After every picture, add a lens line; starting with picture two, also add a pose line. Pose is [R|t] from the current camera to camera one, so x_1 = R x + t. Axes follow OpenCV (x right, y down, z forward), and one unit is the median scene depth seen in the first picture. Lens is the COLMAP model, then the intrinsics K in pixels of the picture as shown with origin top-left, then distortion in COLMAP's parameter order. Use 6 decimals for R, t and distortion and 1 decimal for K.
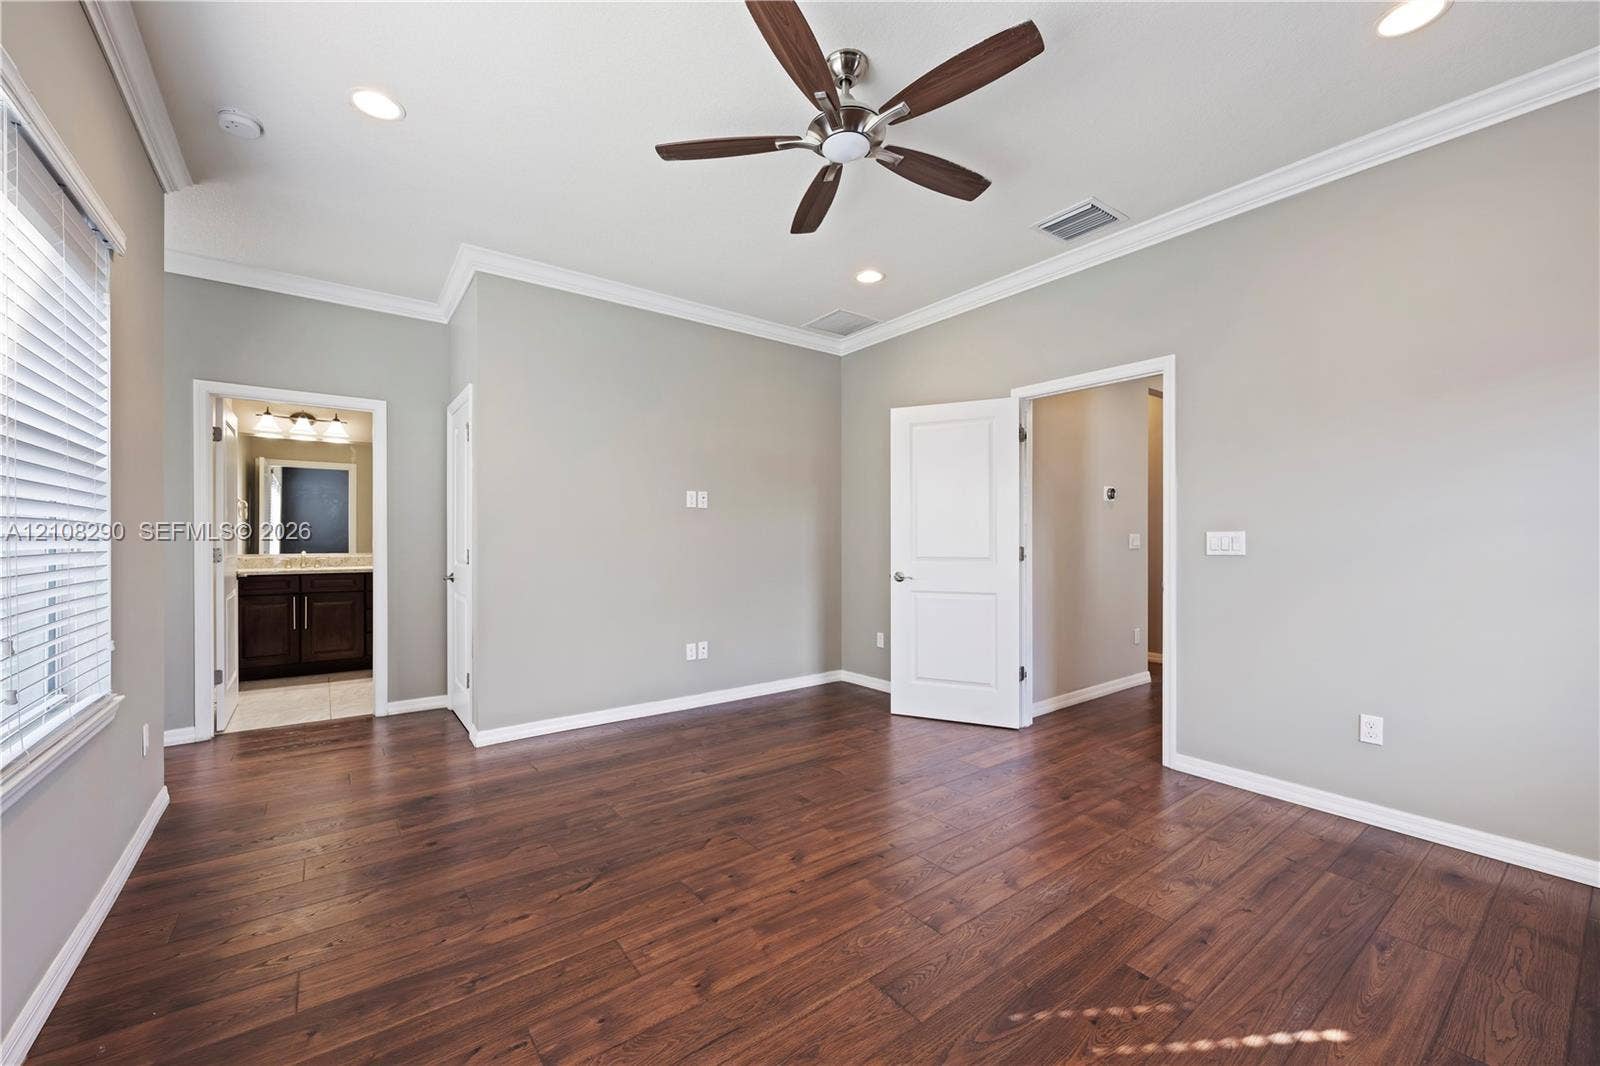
lens RADIAL K [[655.6, 0, 779.1], [0, 655.6, 535.1], [0, 0, 1]] dist [0.000764, -0.000022]
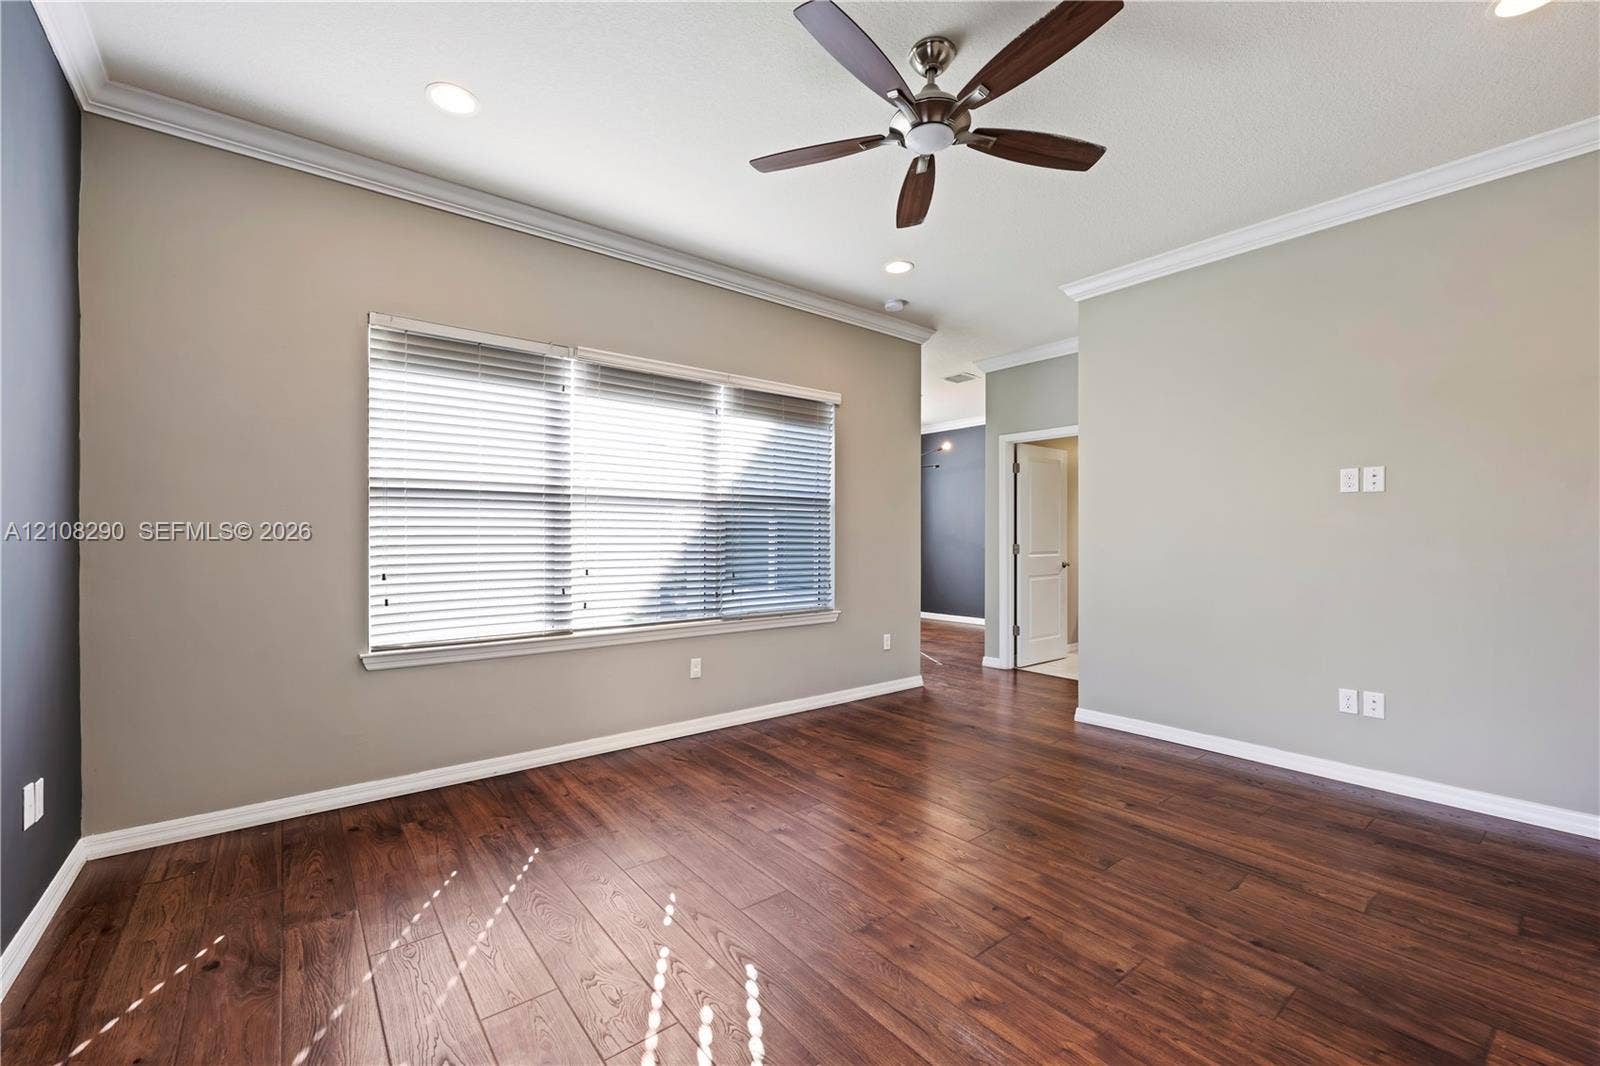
lens RADIAL K [[655.6, 0, 779.1], [0, 655.6, 535.1], [0, 0, 1]] dist [0.000764, -0.000022]
pose [[-0.002868, -0.007386, -0.999969, 0.767602], [0.002510, 0.999970, -0.007393, 0.008991], [0.999993, -0.002531, -0.002849, 0.550875]]
